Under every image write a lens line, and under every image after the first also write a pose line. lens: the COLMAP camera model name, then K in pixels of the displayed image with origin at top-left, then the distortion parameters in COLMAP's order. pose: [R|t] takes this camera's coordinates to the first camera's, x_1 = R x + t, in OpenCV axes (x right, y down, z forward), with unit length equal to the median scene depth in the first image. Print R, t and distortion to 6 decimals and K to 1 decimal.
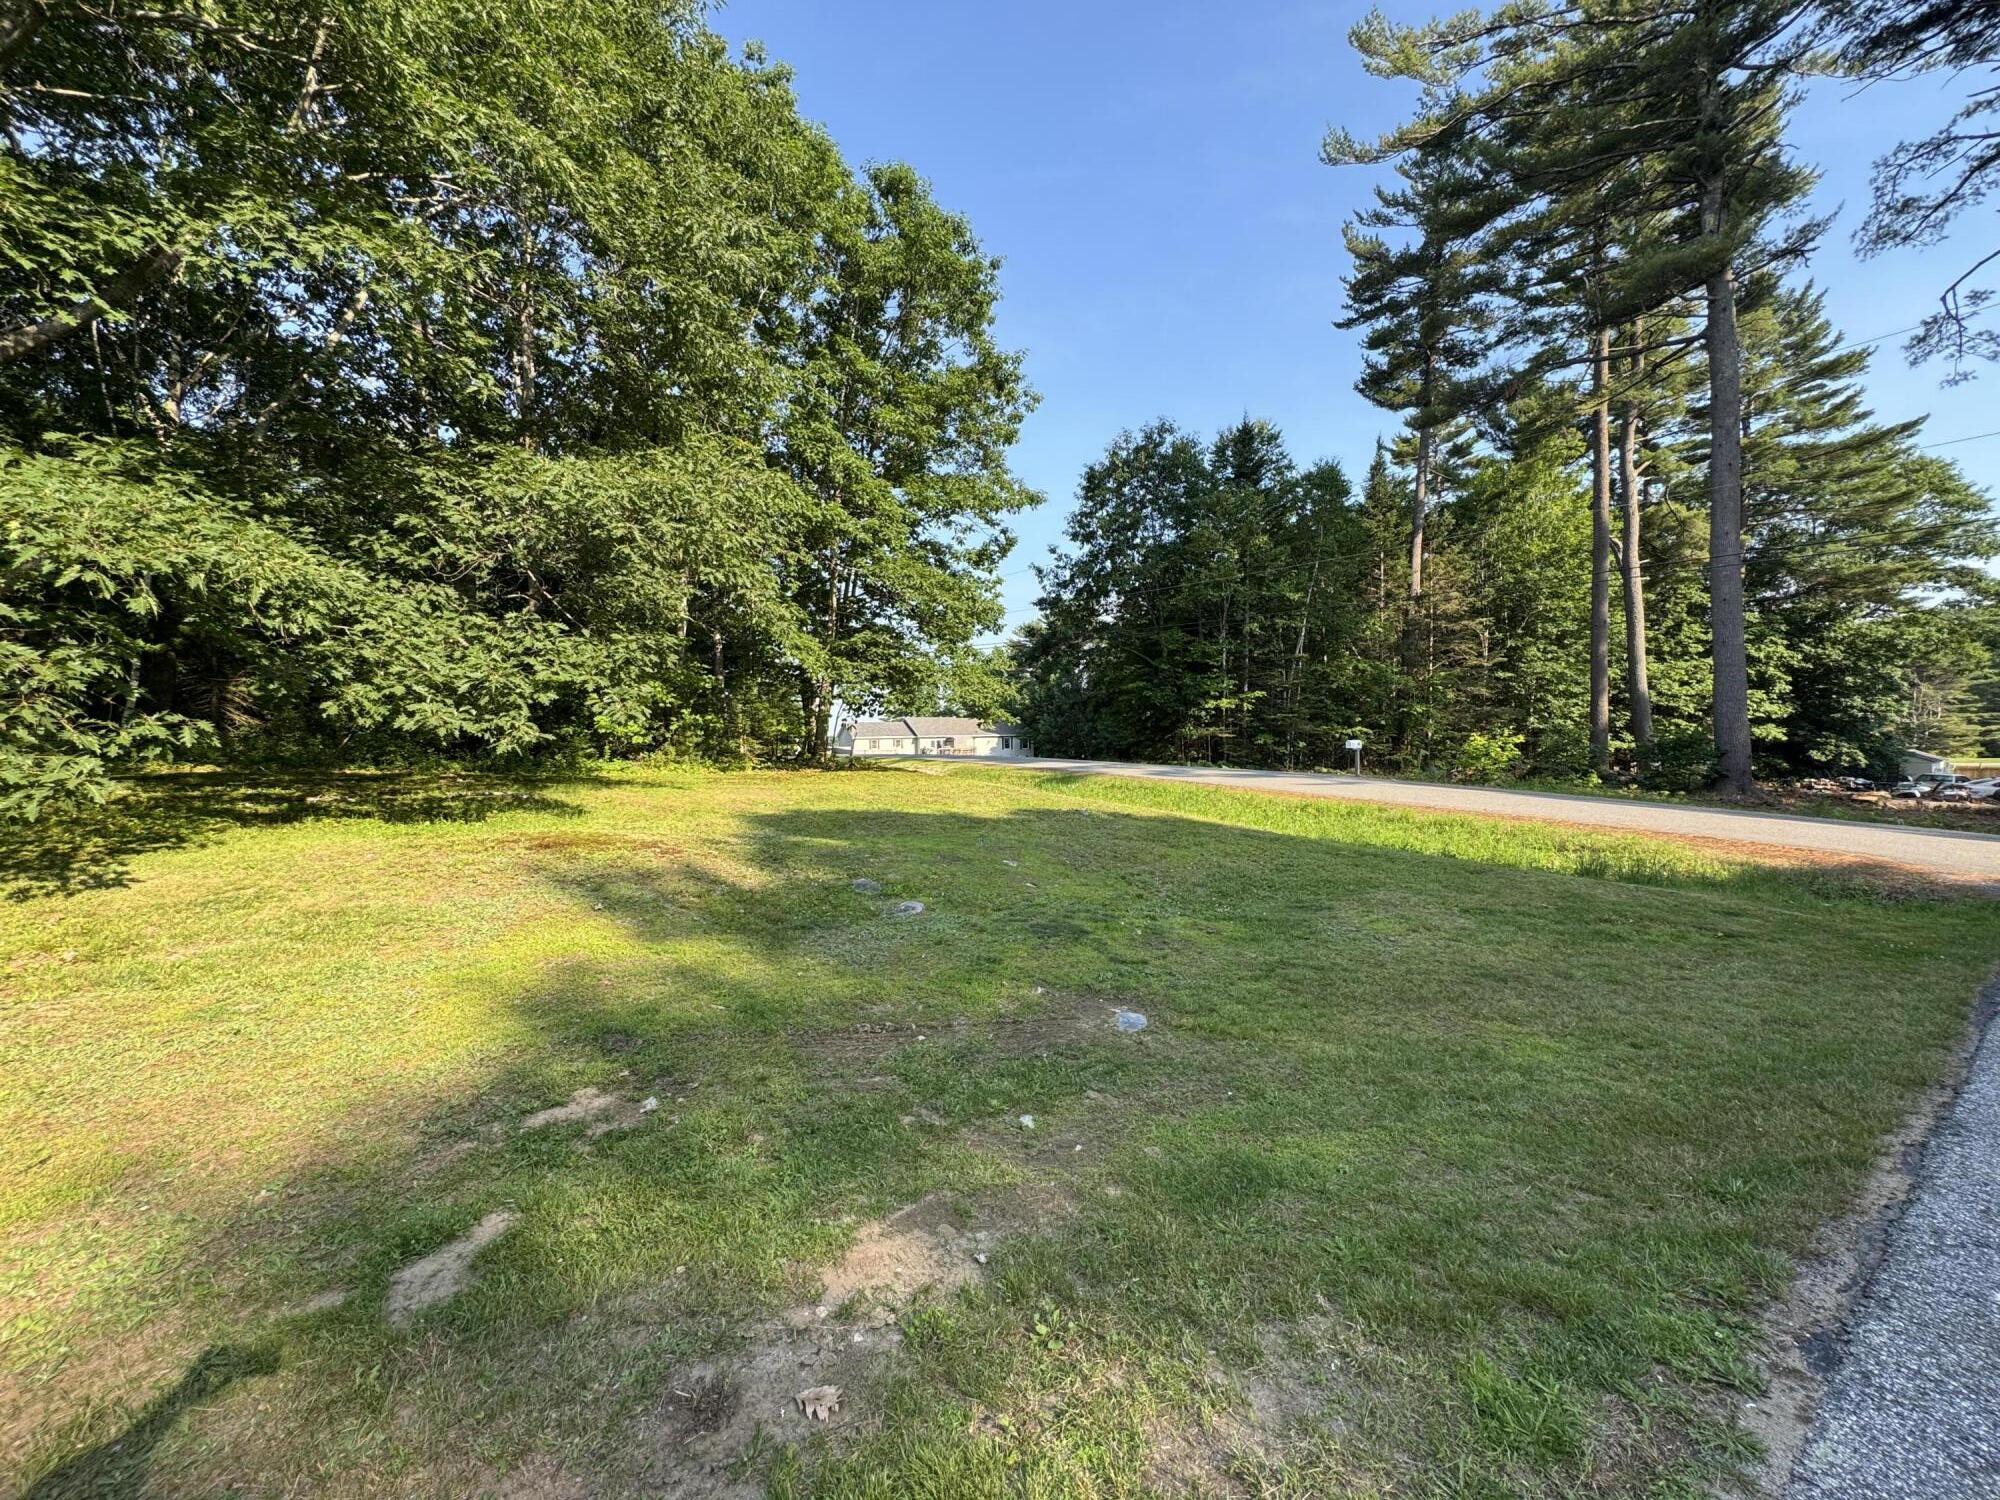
lens RADIAL K [[796.3, 0, 1003.3], [0, 796.3, 752.1], [0, 0, 1]] dist [-0.004063, 0.000090]
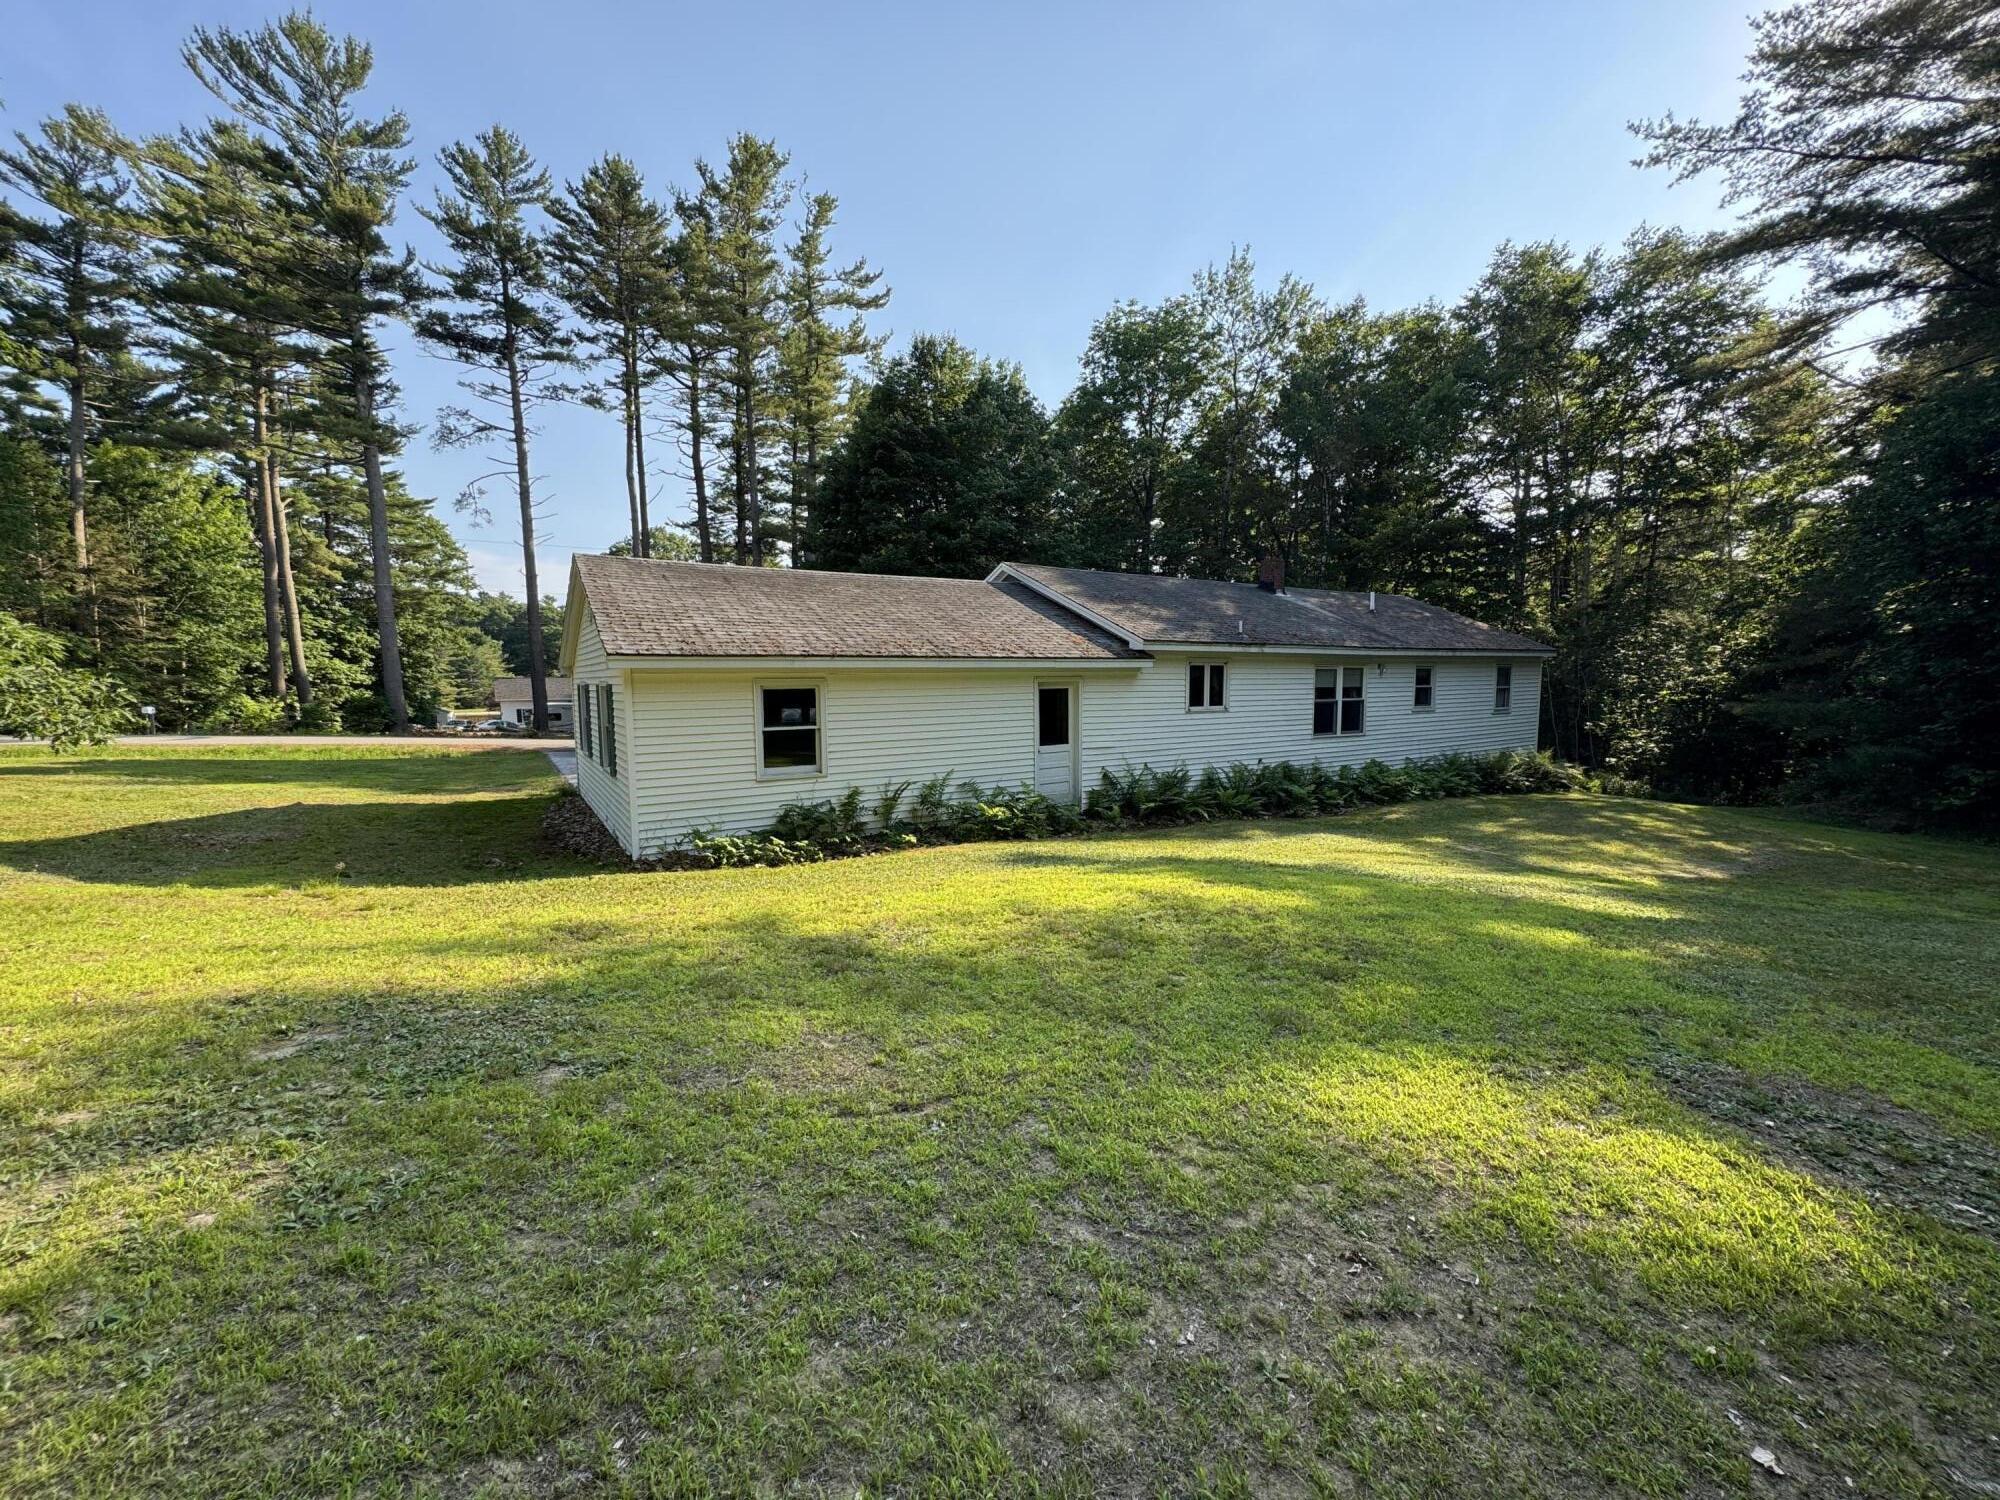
lens RADIAL K [[796.3, 0, 1003.3], [0, 796.3, 752.1], [0, 0, 1]] dist [-0.004063, 0.000090]
pose [[0.059078, -0.079043, 0.995119, -0.472595], [0.025935, 0.996645, 0.077625, -0.003535], [-0.997916, 0.021223, 0.060930, -0.276273]]
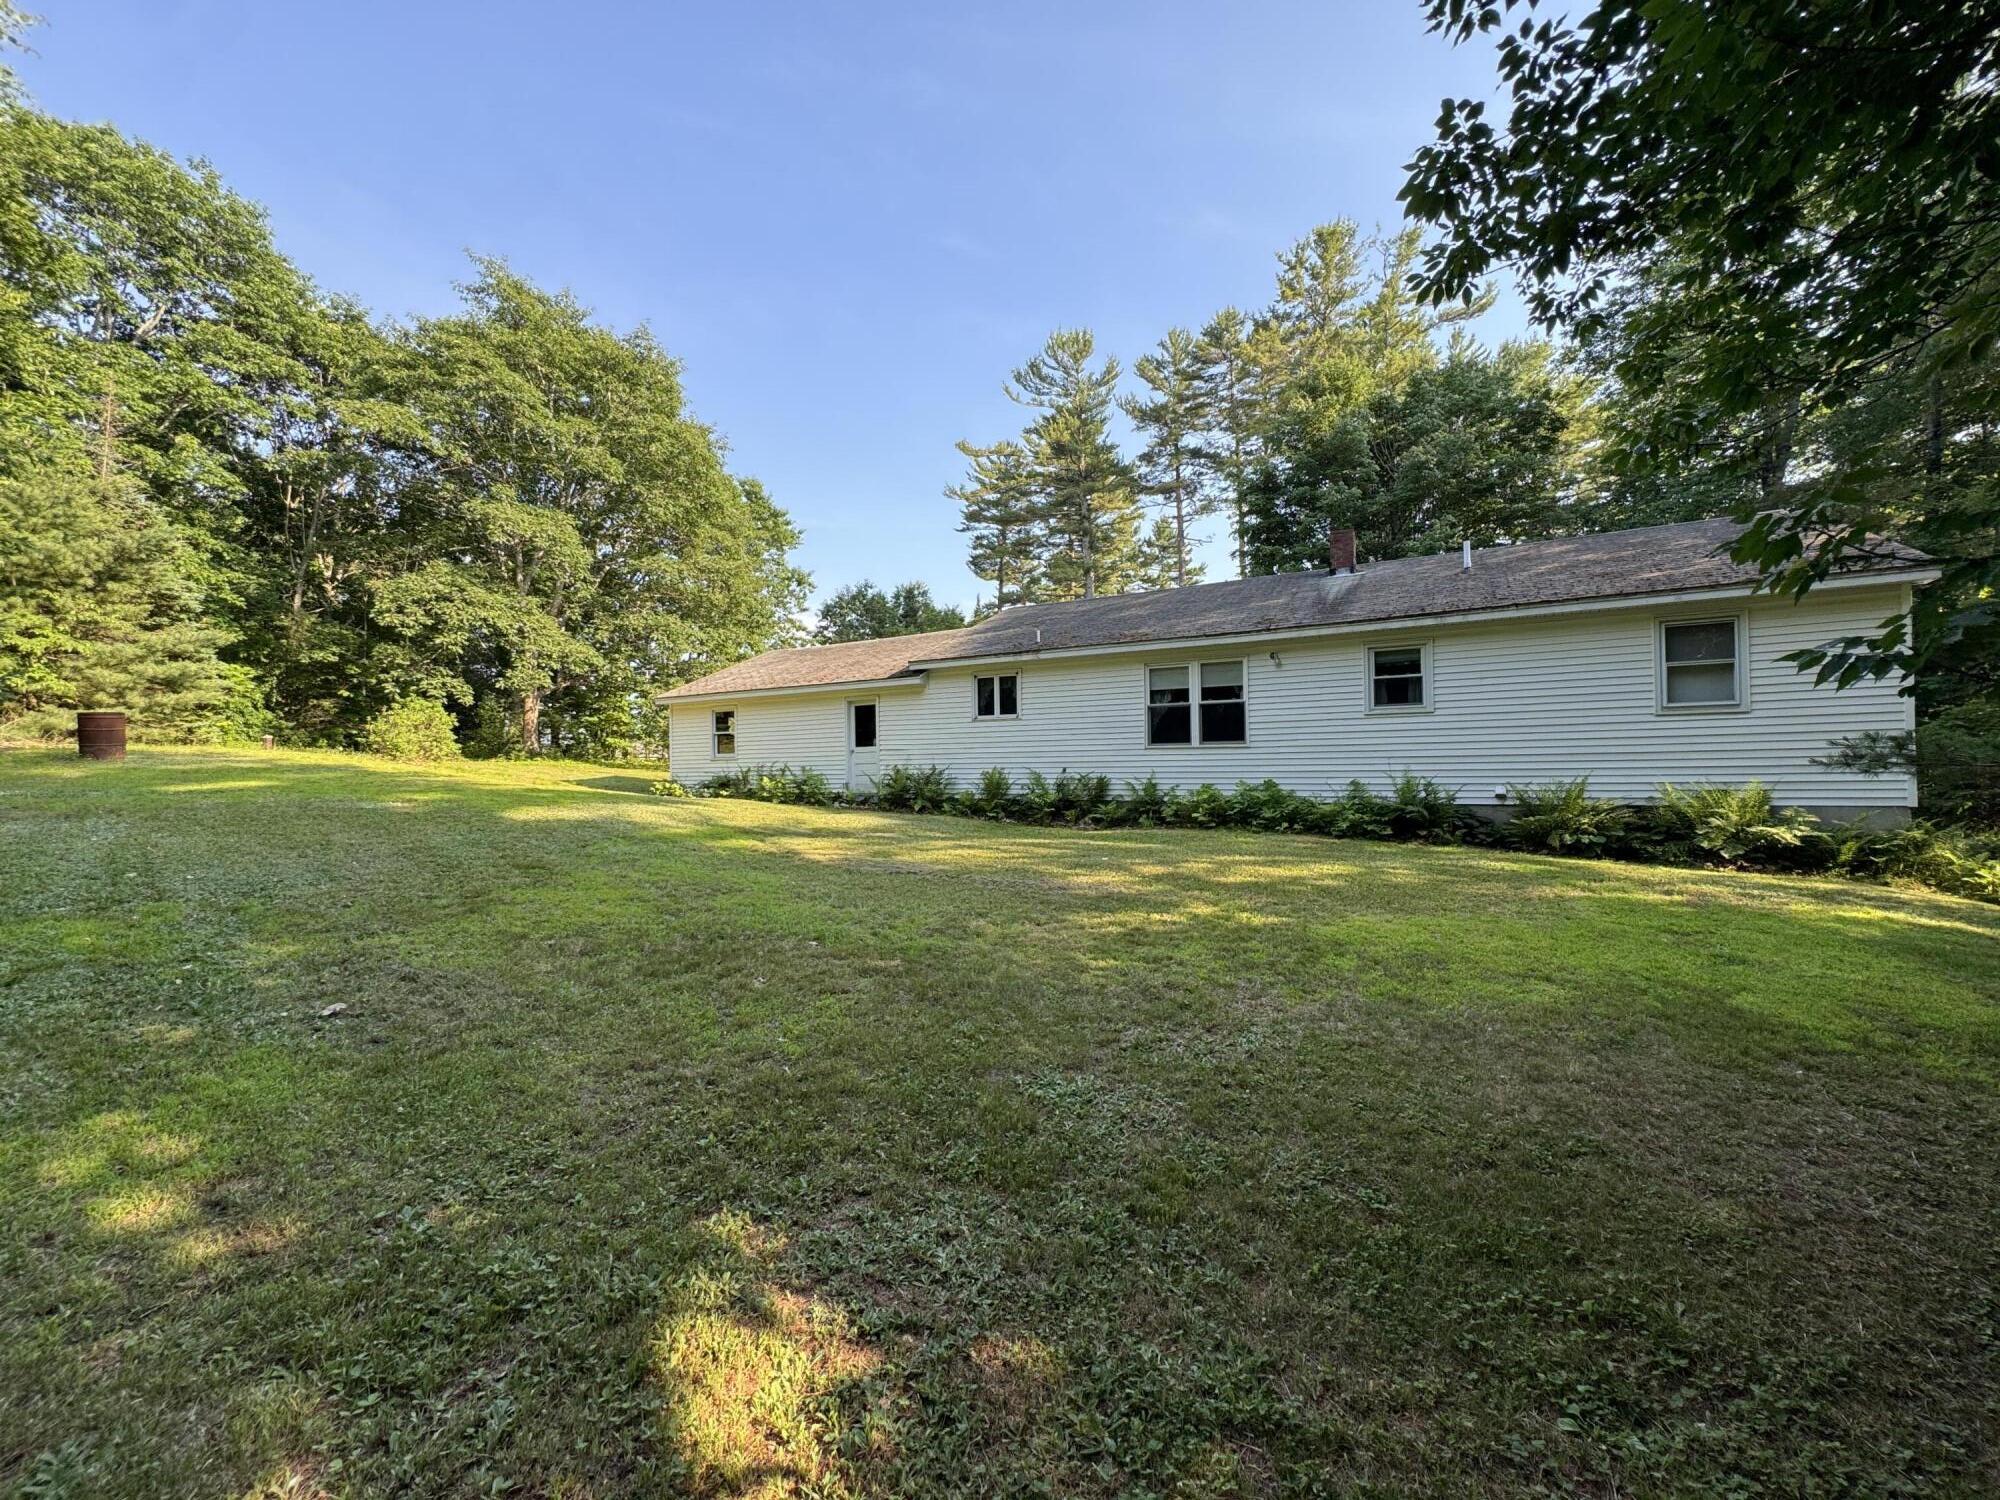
lens RADIAL K [[796.3, 0, 1003.3], [0, 796.3, 752.1], [0, 0, 1]] dist [-0.004063, 0.000090]
pose [[0.911829, 0.004995, 0.410539, -0.244485], [0.010454, 0.999319, -0.035378, 0.040473], [-0.410436, 0.036551, 0.911157, -0.727600]]
